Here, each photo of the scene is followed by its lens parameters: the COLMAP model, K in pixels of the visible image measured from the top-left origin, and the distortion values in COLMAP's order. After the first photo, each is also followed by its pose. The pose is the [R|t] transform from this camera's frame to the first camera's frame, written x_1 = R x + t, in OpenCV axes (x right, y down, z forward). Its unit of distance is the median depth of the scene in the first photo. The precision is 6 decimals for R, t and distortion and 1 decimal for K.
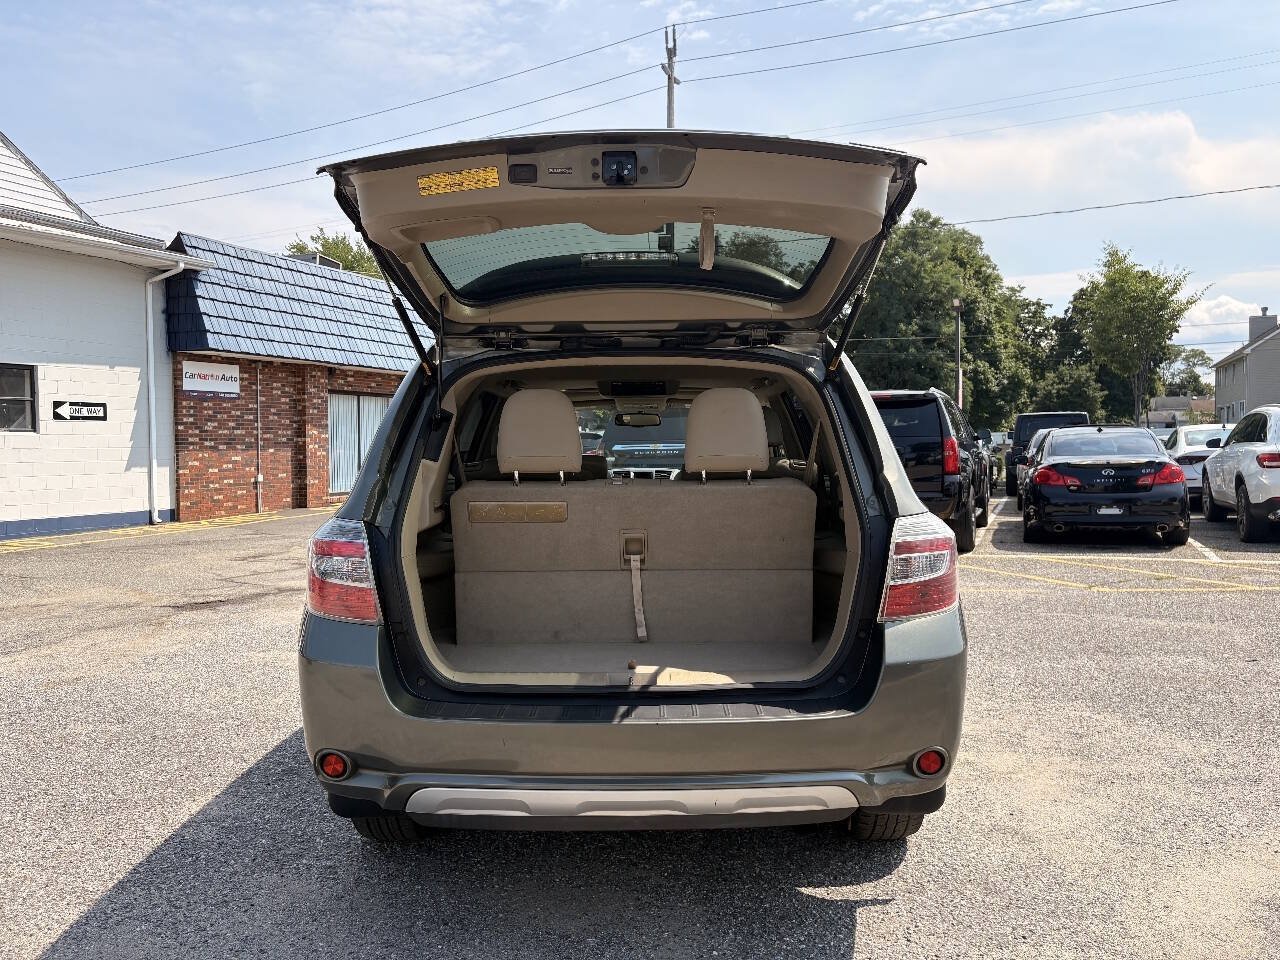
lens RADIAL K [[966.1, 0, 648.4], [0, 966.1, 473.7], [0, 0, 1]] dist [0.046169, -0.047687]
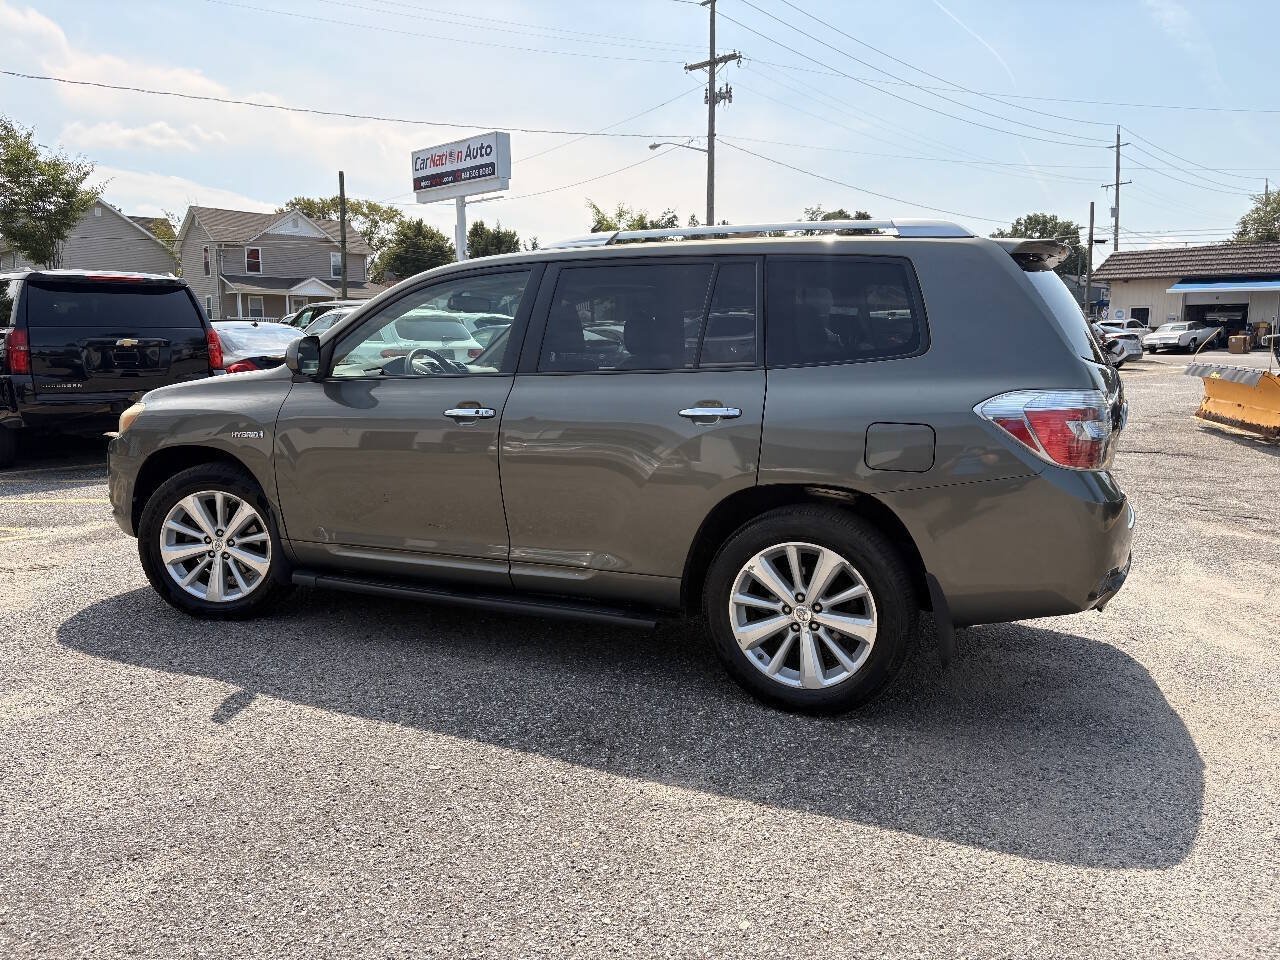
lens RADIAL K [[966.1, 0, 642.5], [0, 966.1, 473.7], [0, 0, 1]] dist [0.046169, -0.047687]
pose [[0.389830, -0.118334, 0.913252, -0.234648], [0.022455, 0.992636, 0.119035, -0.000832], [-0.920613, -0.025896, 0.389616, 0.146927]]
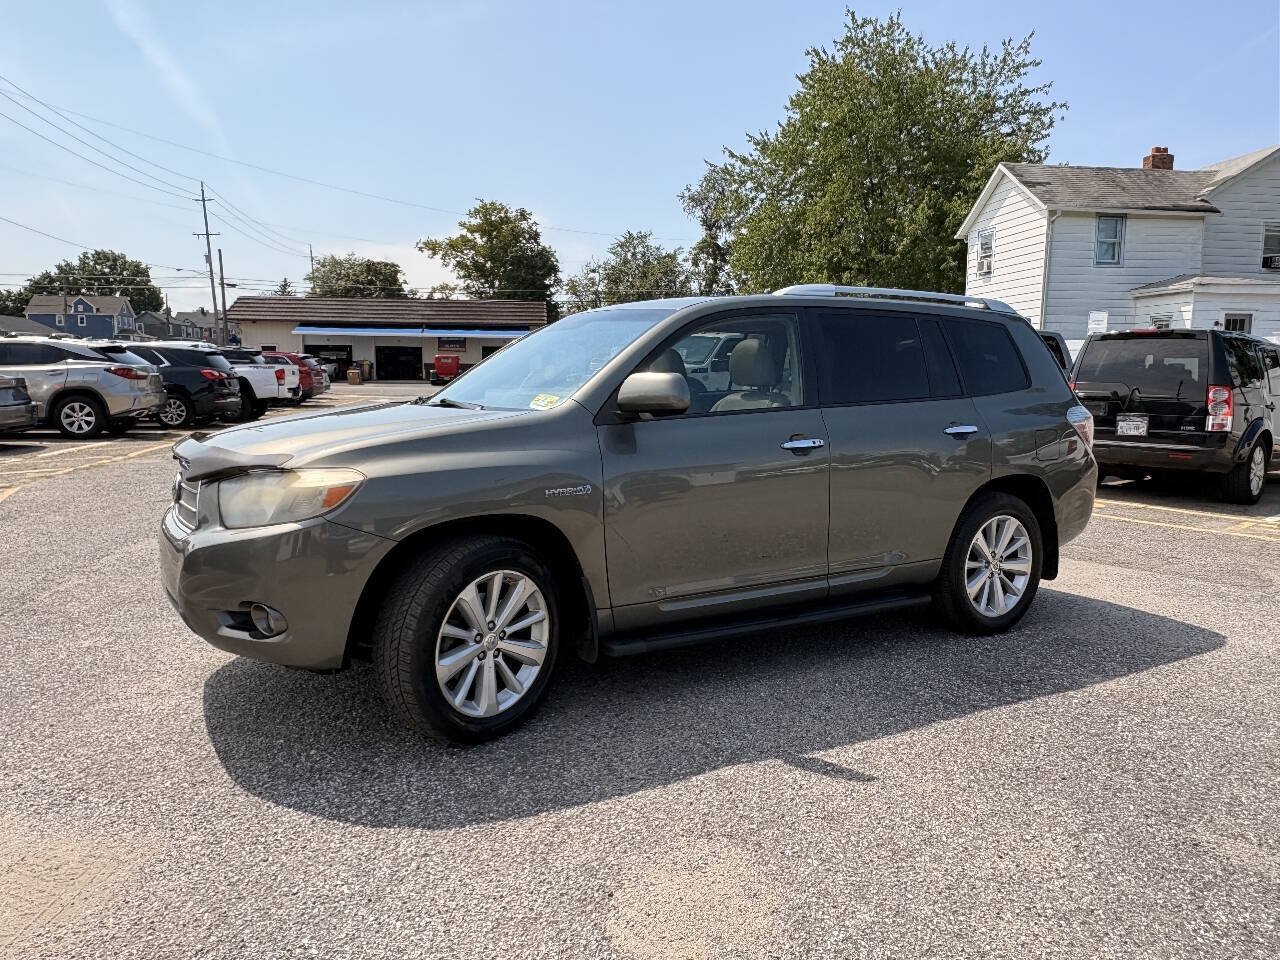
lens RADIAL K [[873.0, 0, 631.9], [0, 873.0, 486.2], [0, 0, 1]] dist [-0.001287, 0.001884]
pose [[-0.509517, -0.104423, 0.854101, -0.209681], [0.021493, 0.990755, 0.133952, -0.008235], [-0.860192, 0.086609, -0.502562, 0.403117]]
